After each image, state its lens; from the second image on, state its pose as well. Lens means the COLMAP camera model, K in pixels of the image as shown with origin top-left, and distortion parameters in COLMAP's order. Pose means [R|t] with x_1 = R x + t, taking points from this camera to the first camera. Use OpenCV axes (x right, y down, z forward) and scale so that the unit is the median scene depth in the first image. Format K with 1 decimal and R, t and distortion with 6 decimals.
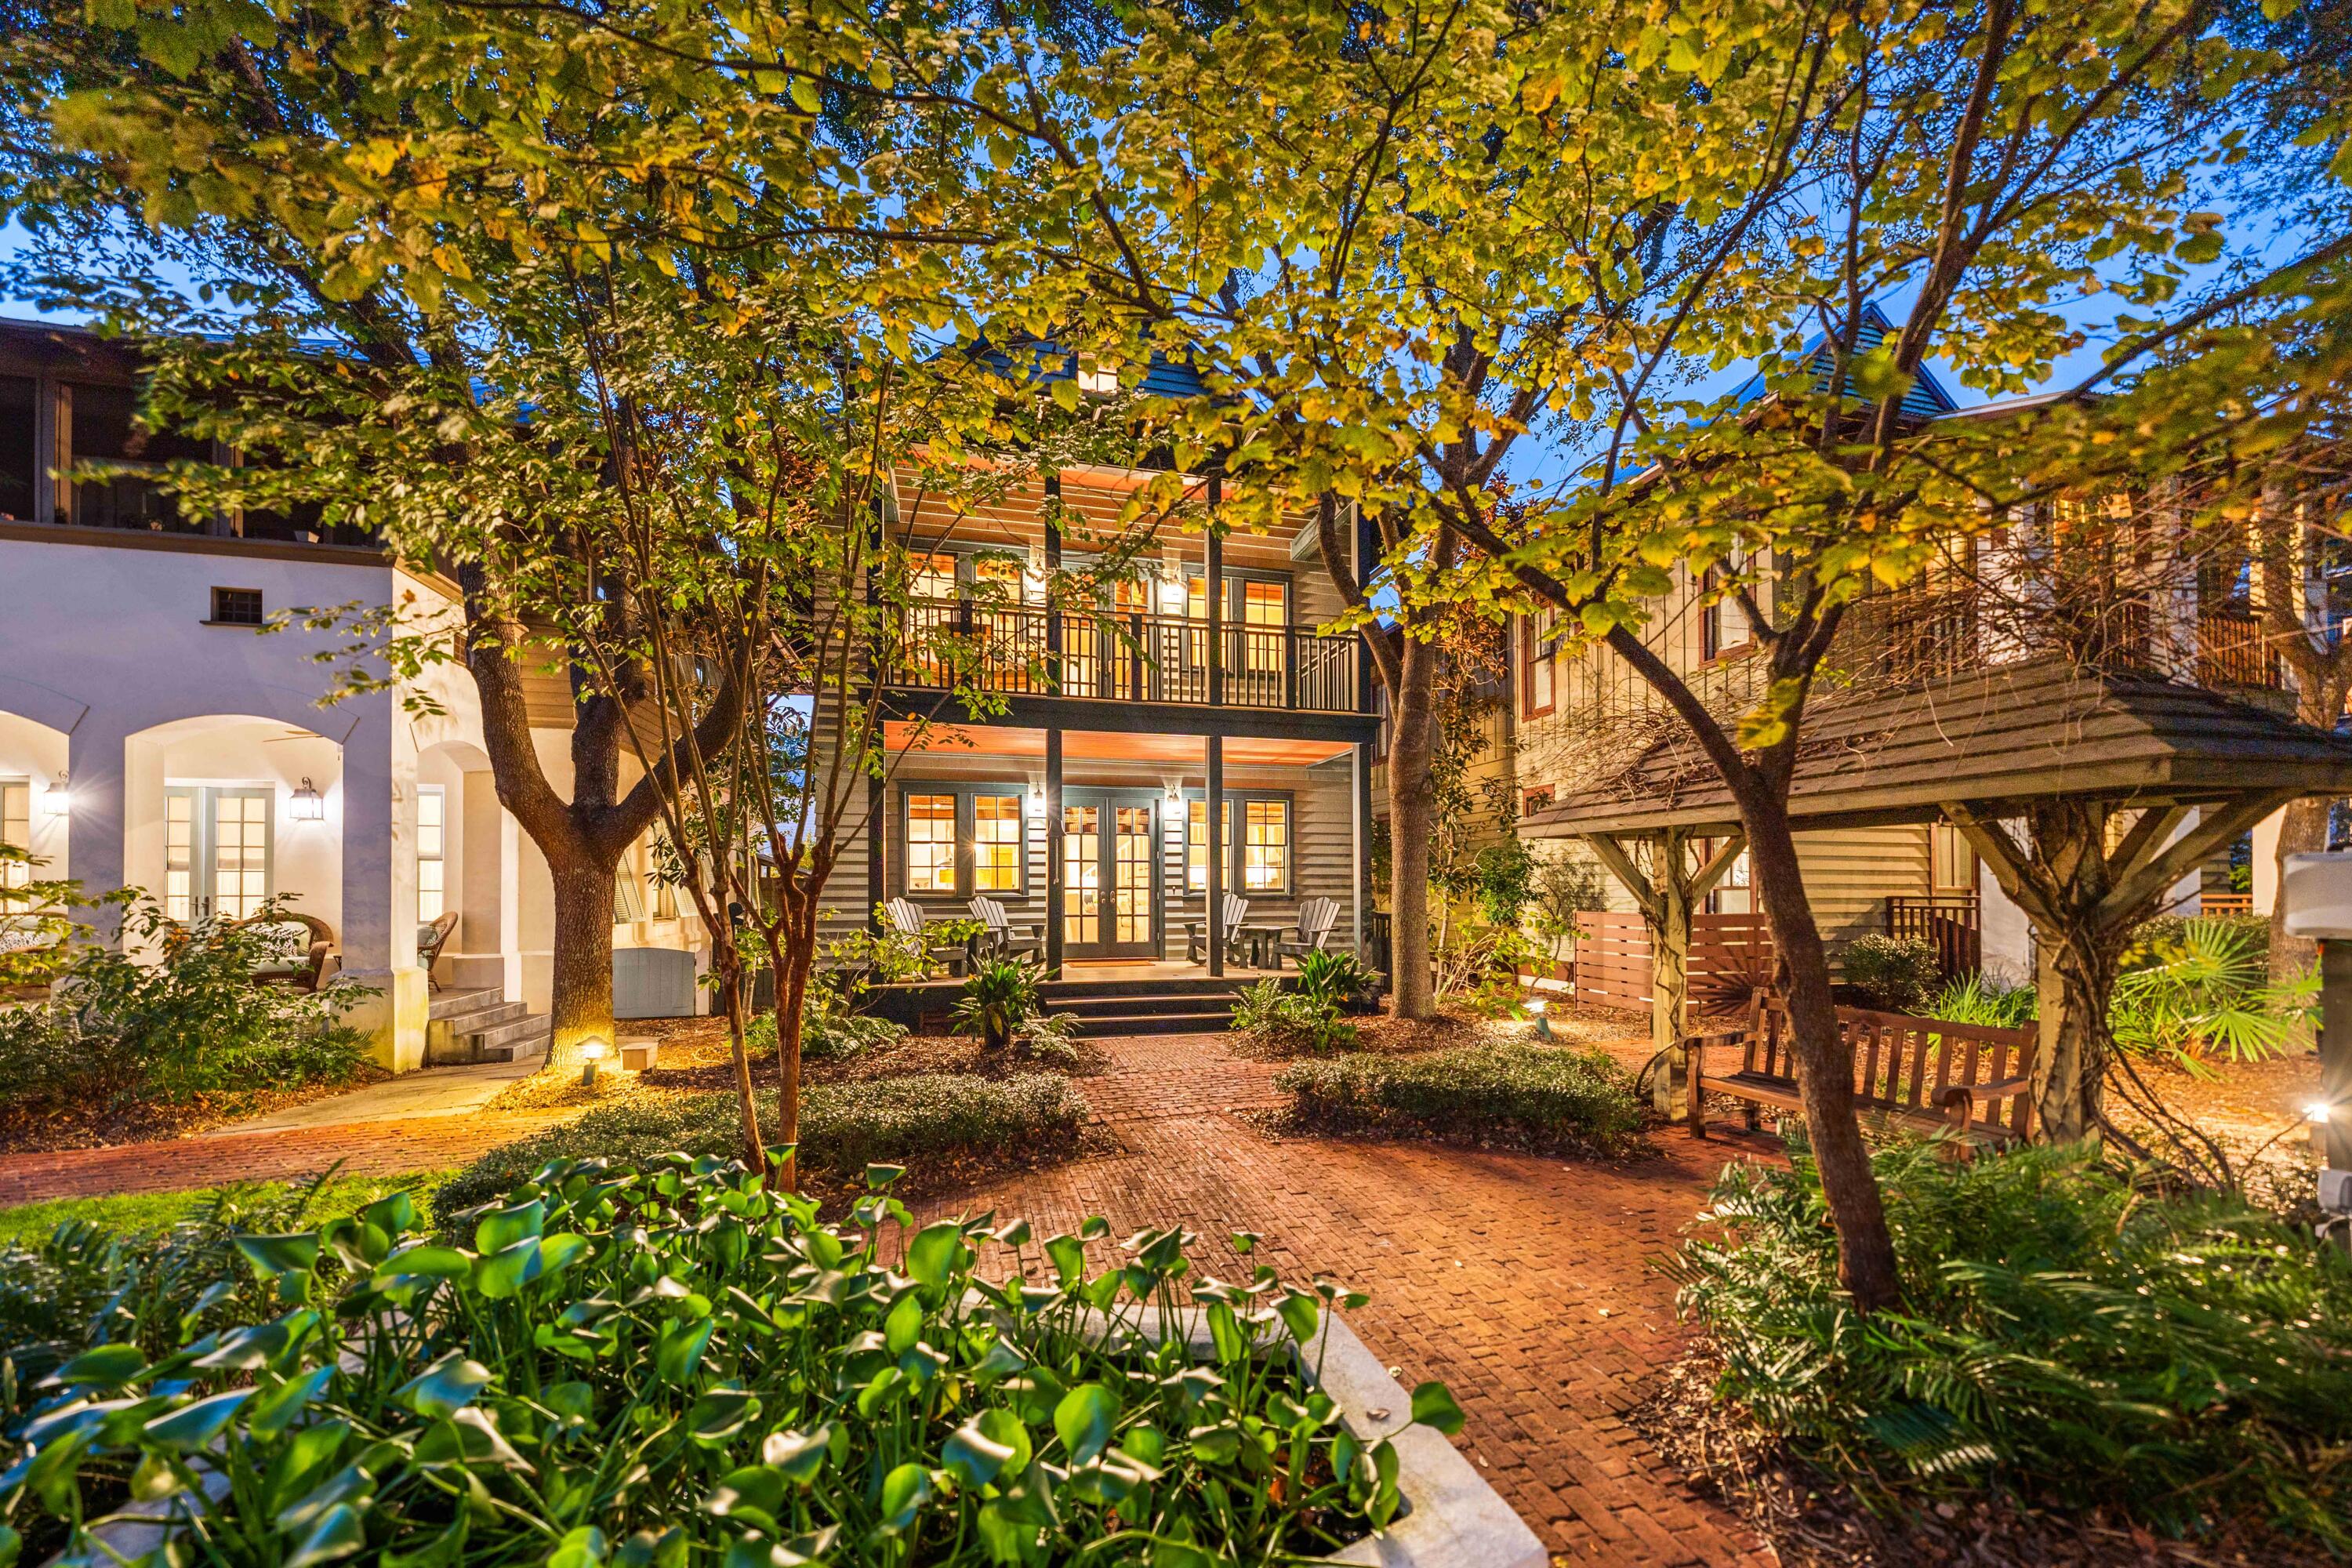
lens RADIAL K [[831.1, 0, 1175.7], [0, 831.1, 876.2], [0, 0, 1]] dist [0.000168, -0.000006]
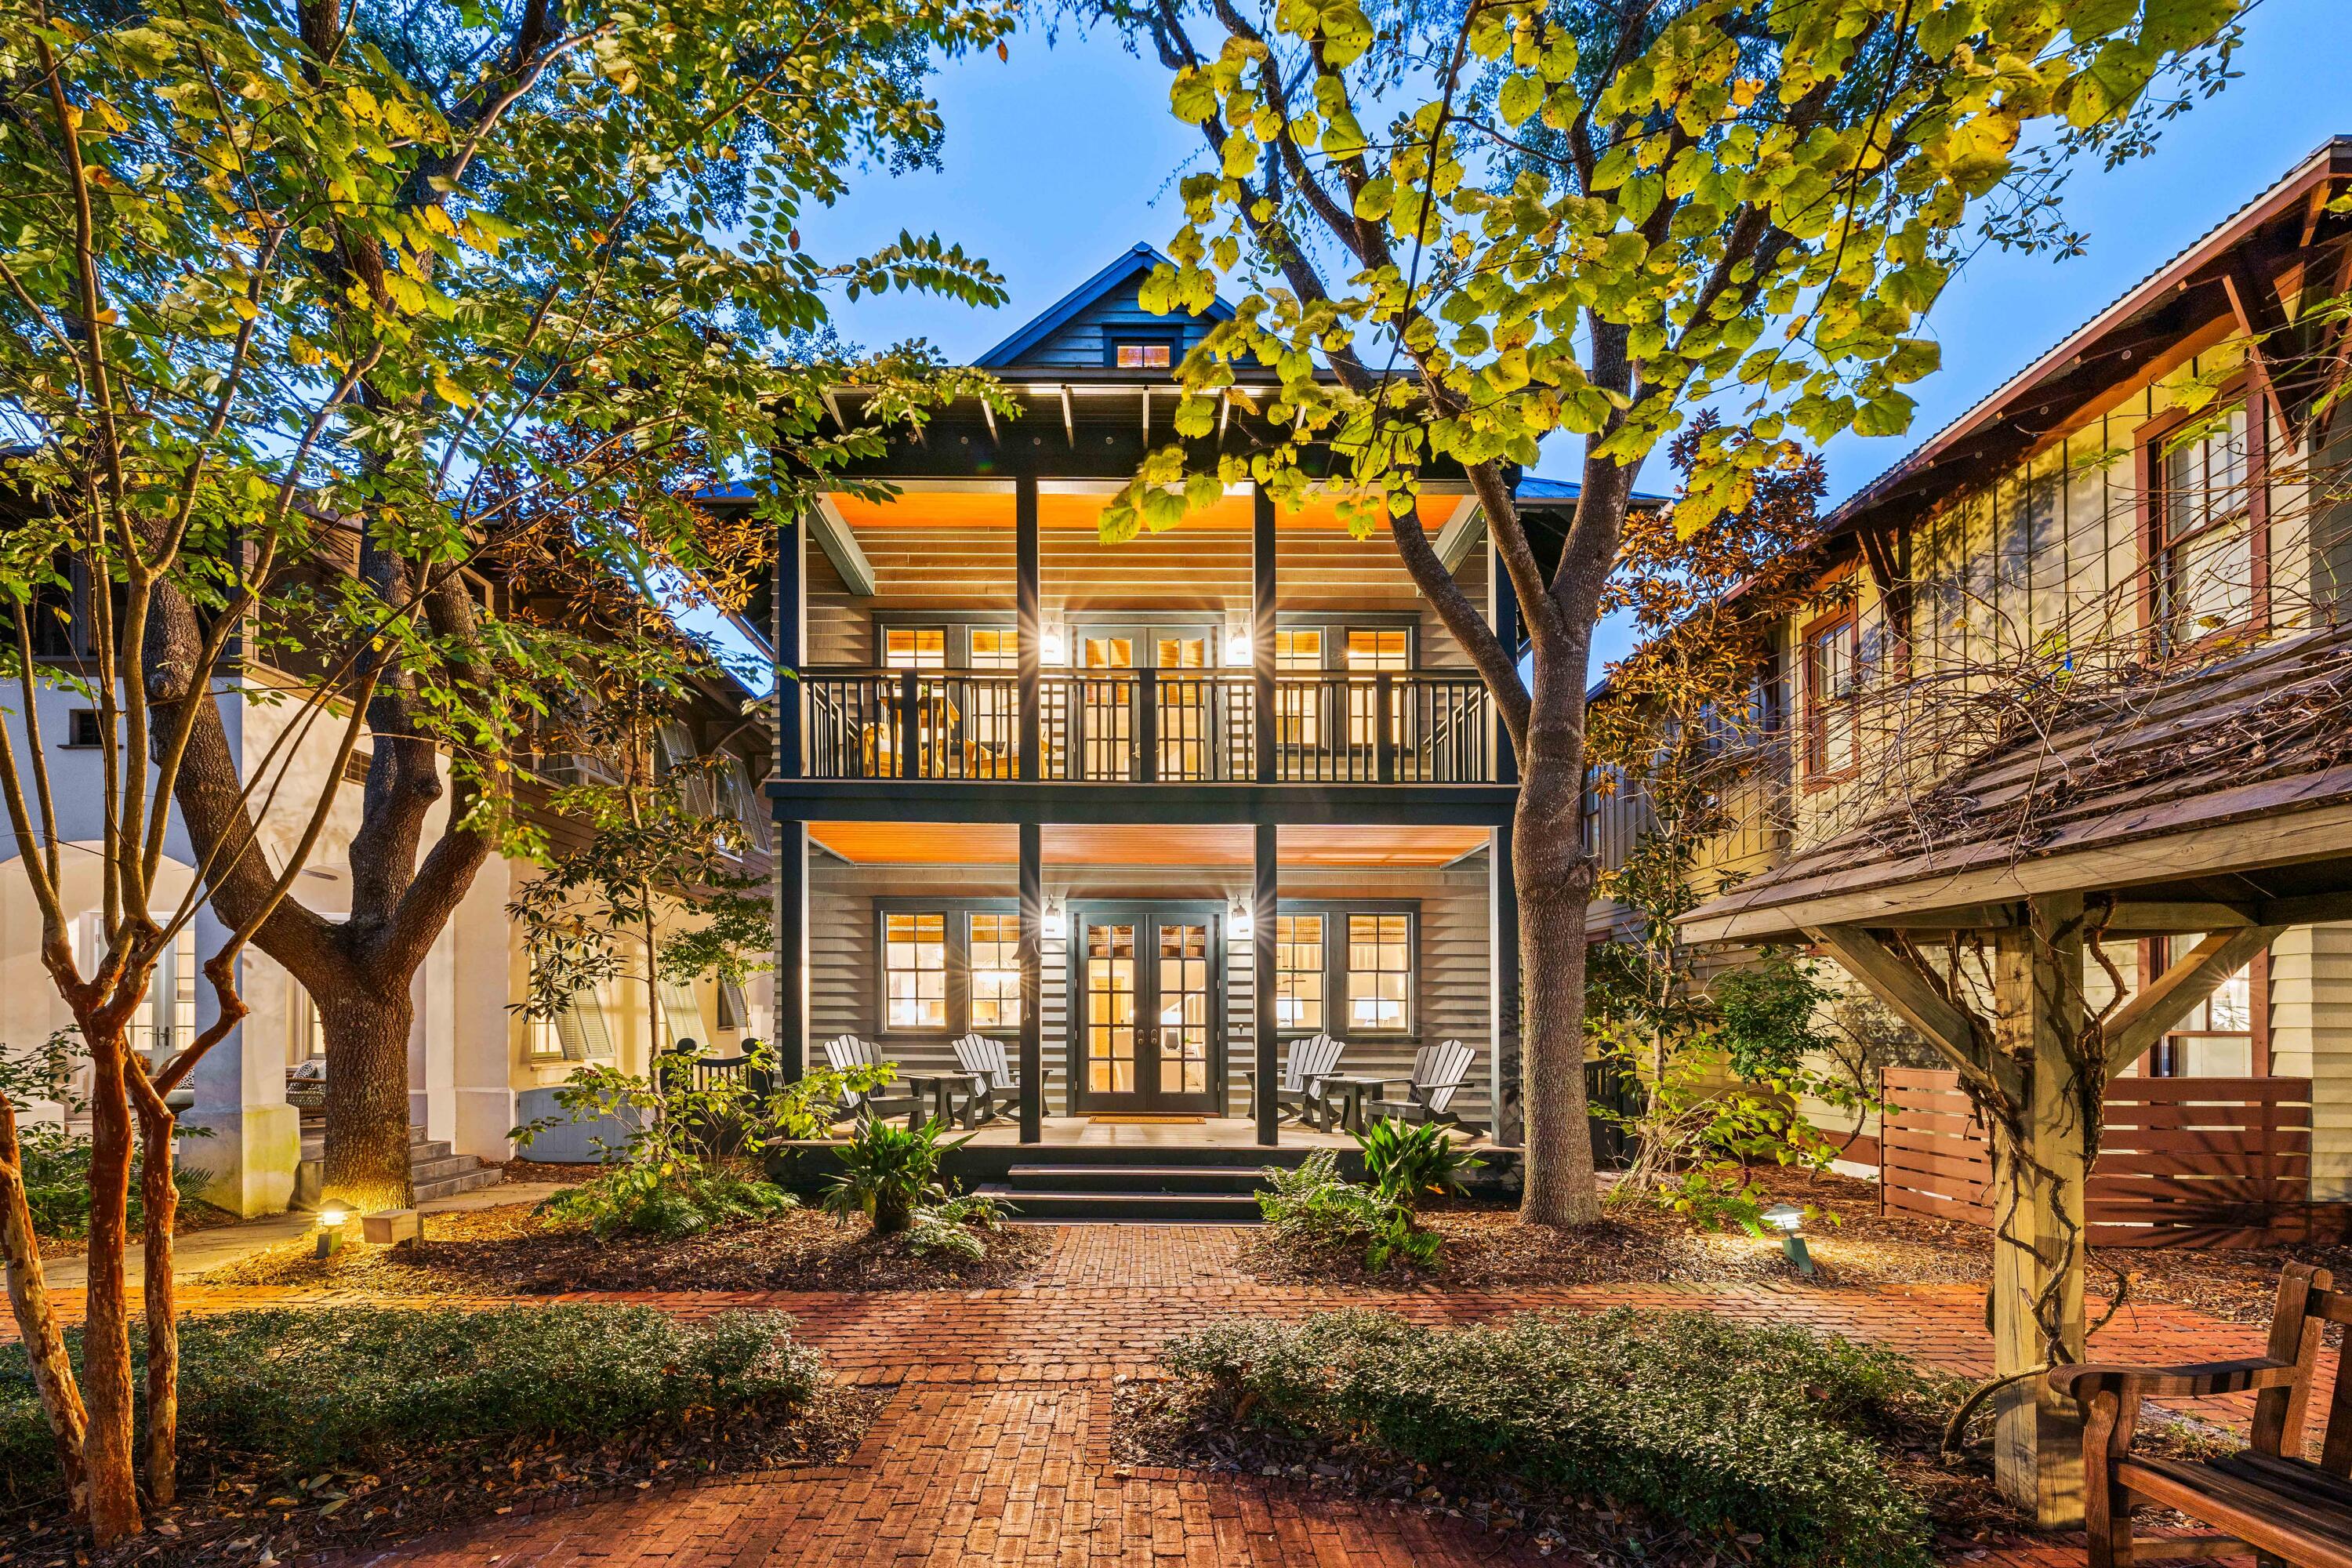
lens RADIAL K [[863.6, 0, 1068.2], [0, 863.6, 1014.3], [0, 0, 1]] dist [-0.000068, 0.000279]
pose [[0.945458, 0.004975, -0.325706, 0.120608], [-0.003700, 0.999983, 0.004535, 0.000147], [0.325723, -0.003082, 0.945460, 0.184092]]
